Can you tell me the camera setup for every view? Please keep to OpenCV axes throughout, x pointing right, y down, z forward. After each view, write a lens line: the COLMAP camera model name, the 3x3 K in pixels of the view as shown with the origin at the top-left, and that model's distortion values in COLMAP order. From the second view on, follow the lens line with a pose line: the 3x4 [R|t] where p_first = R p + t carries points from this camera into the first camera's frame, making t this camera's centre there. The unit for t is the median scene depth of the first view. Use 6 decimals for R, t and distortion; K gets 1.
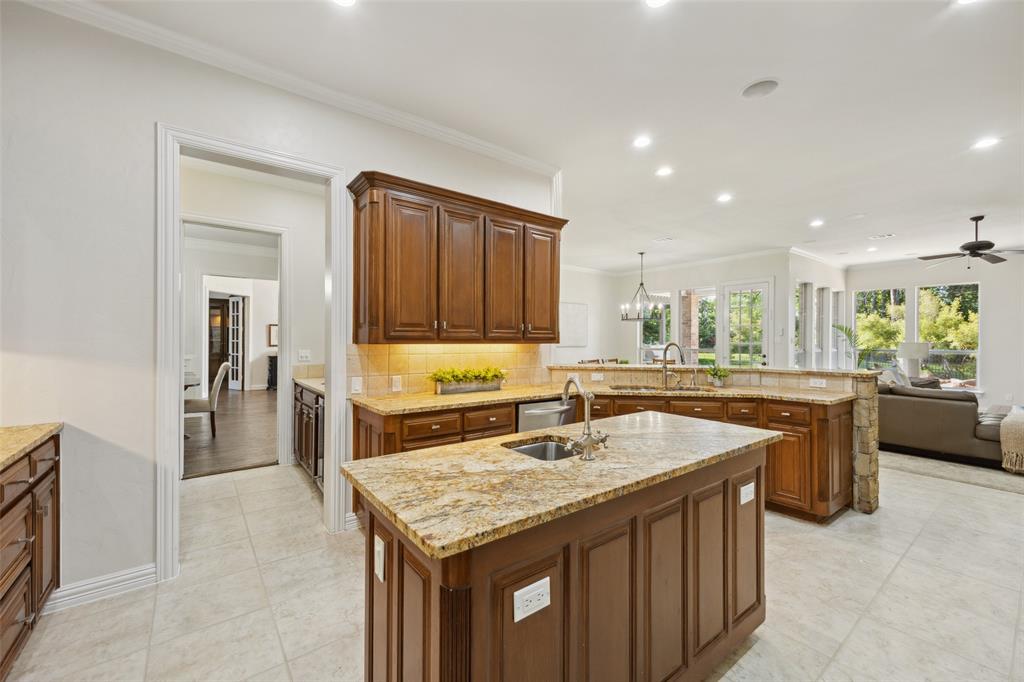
lens RADIAL K [[413.7, 0, 509.0], [0, 413.7, 337.2], [0, 0, 1]] dist [0.002590, 0.000182]
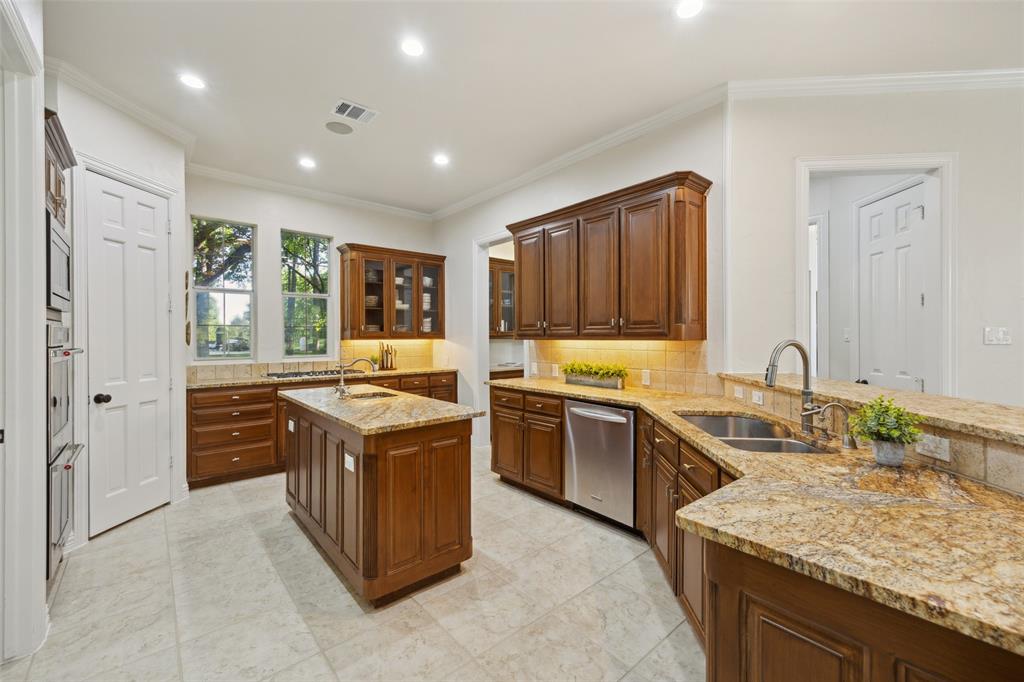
lens RADIAL K [[413.7, 0, 509.0], [0, 413.7, 337.2], [0, 0, 1]] dist [0.002590, 0.000182]
pose [[0.063333, -0.002301, -0.997990, 0.947833], [0.007225, 0.999972, -0.001847, 0.008919], [0.997966, -0.007094, 0.063348, 0.728664]]
